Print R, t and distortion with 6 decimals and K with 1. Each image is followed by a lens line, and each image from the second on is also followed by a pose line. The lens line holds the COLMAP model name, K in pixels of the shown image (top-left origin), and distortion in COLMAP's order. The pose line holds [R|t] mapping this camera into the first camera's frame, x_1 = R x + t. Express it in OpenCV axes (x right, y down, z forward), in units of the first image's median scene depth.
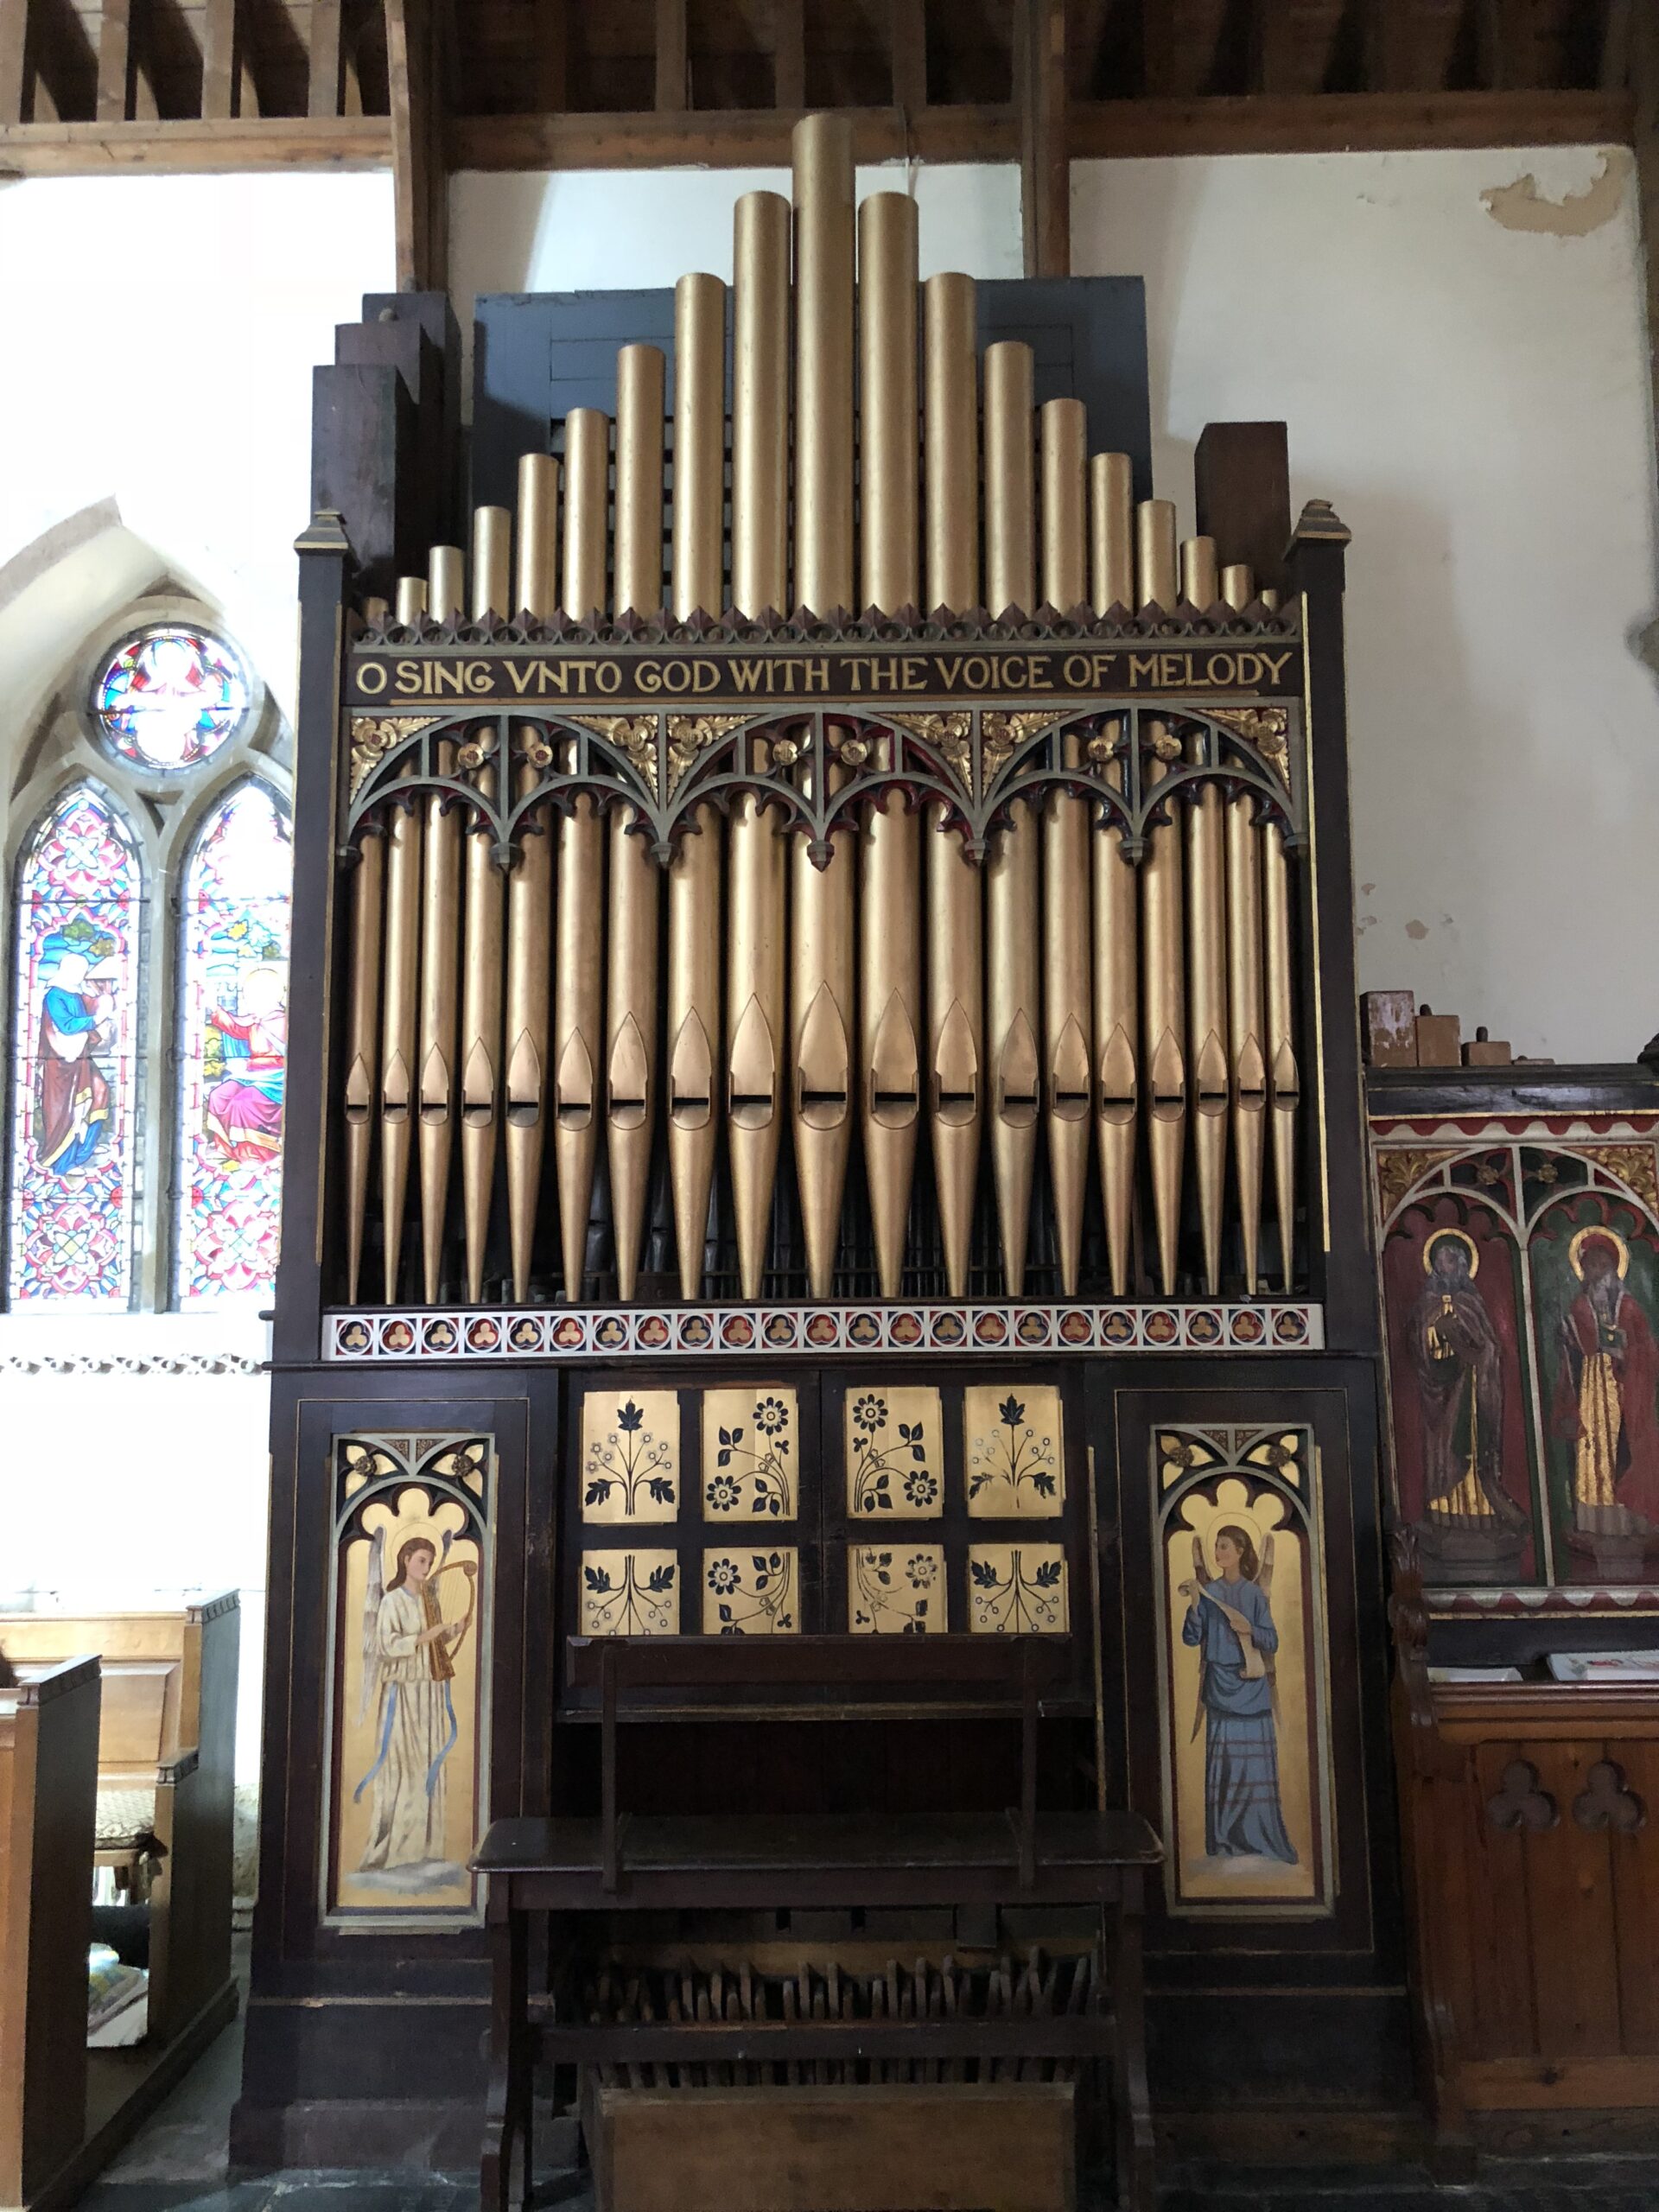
lens RADIAL K [[1828.8, 0, 819.9], [0, 1828.8, 1107.7], [0, 0, 1]] dist [0.057980, -0.009481]
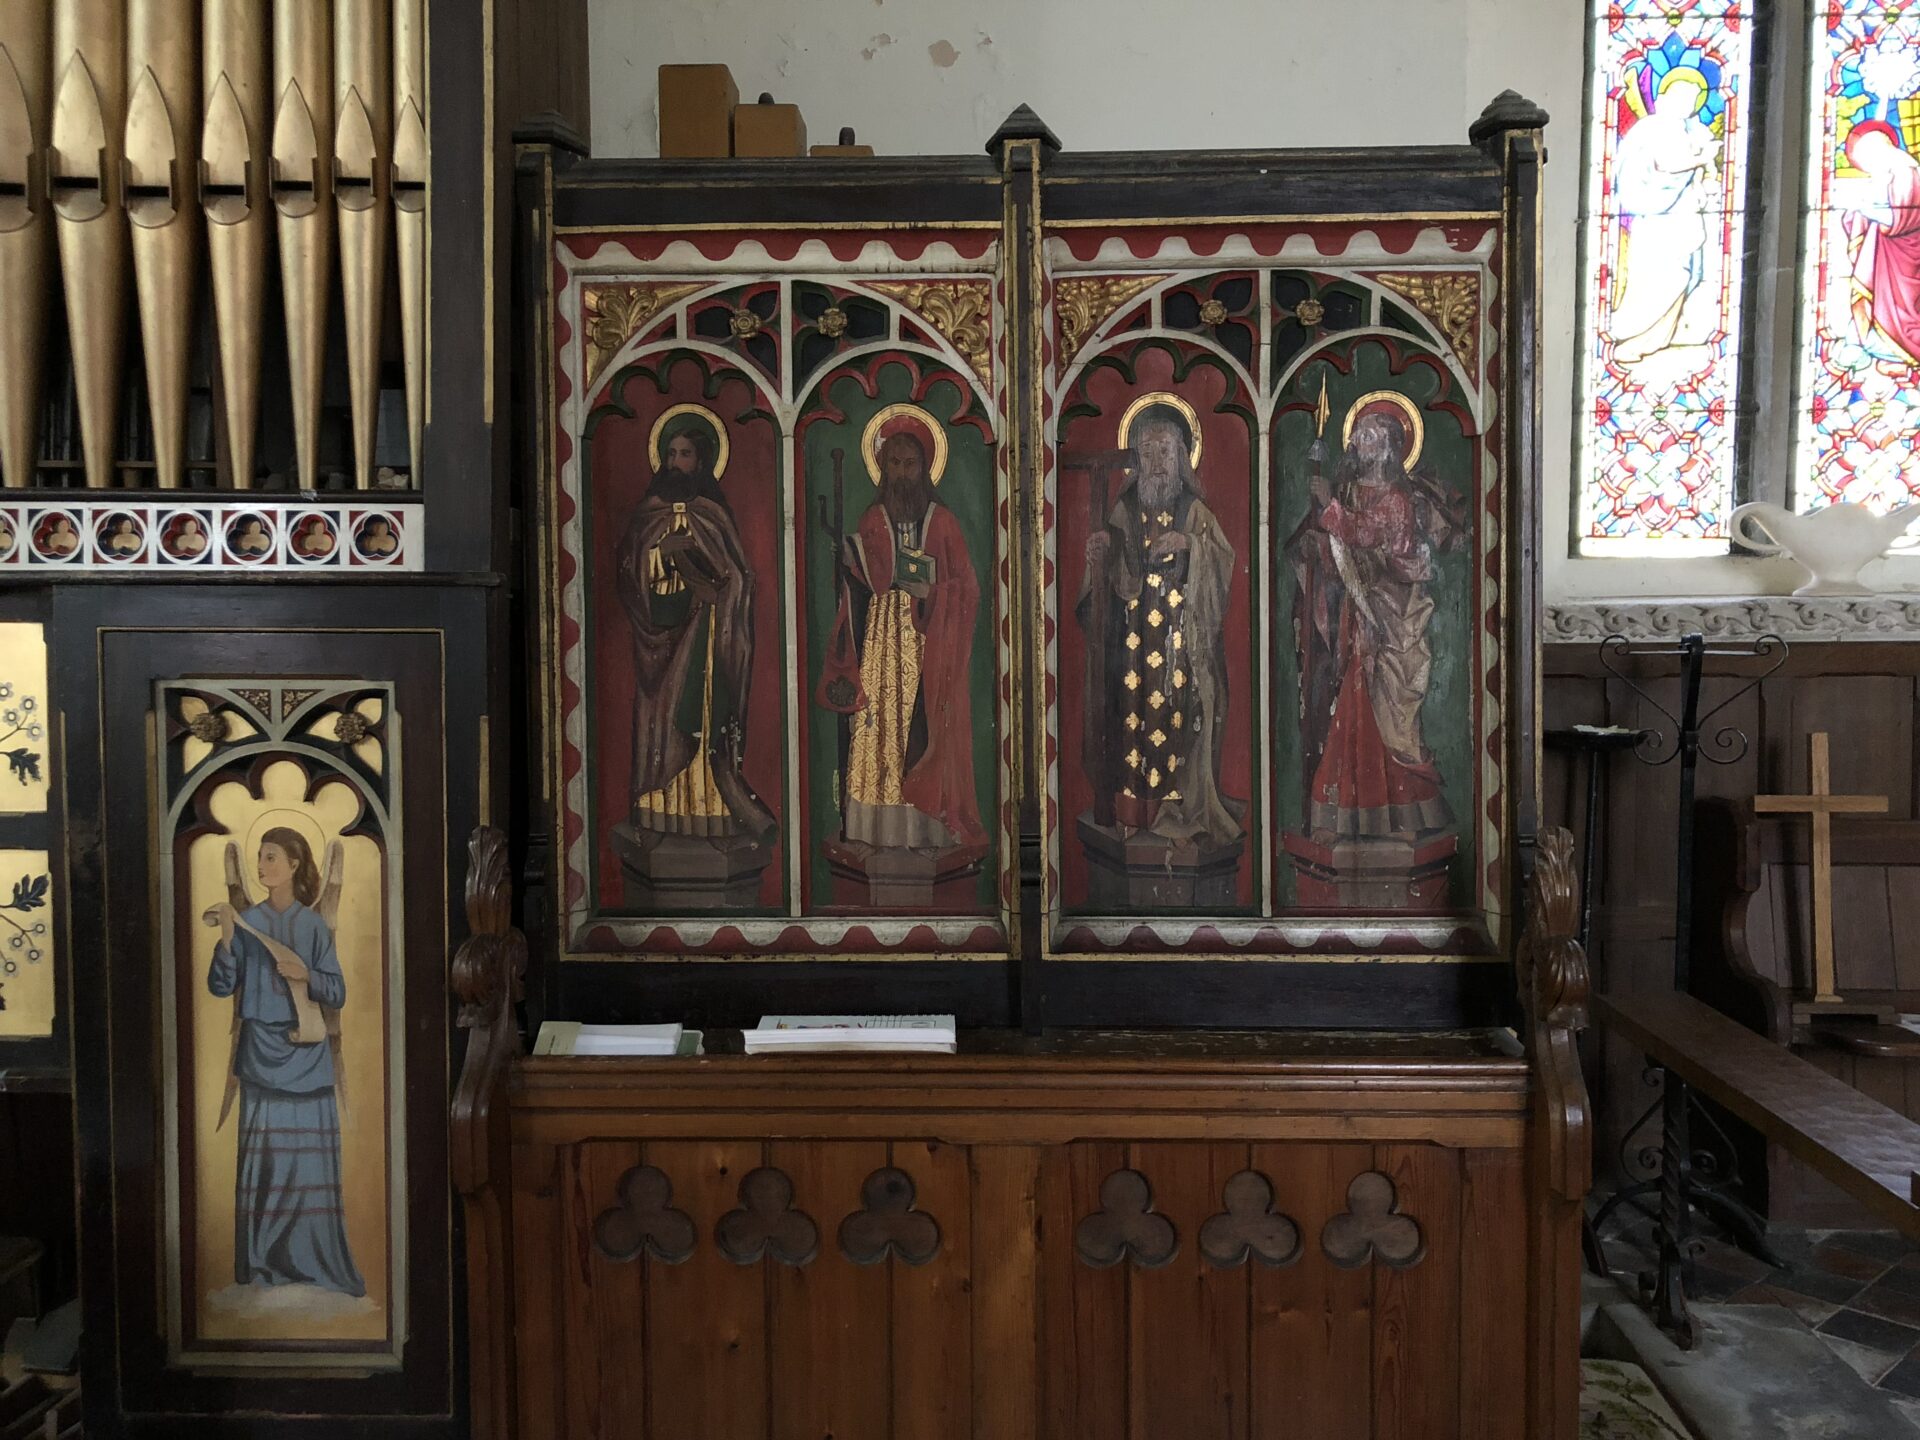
lens RADIAL K [[1587.4, 0, 967.5], [0, 1587.4, 714.0], [0, 0, 1]] dist [0.057980, -0.009481]
pose [[0.999033, 0.018054, -0.040083, 0.478417], [-0.011600, 0.987724, 0.155776, 0.087147], [0.042403, -0.155161, 0.986979, 0.416522]]
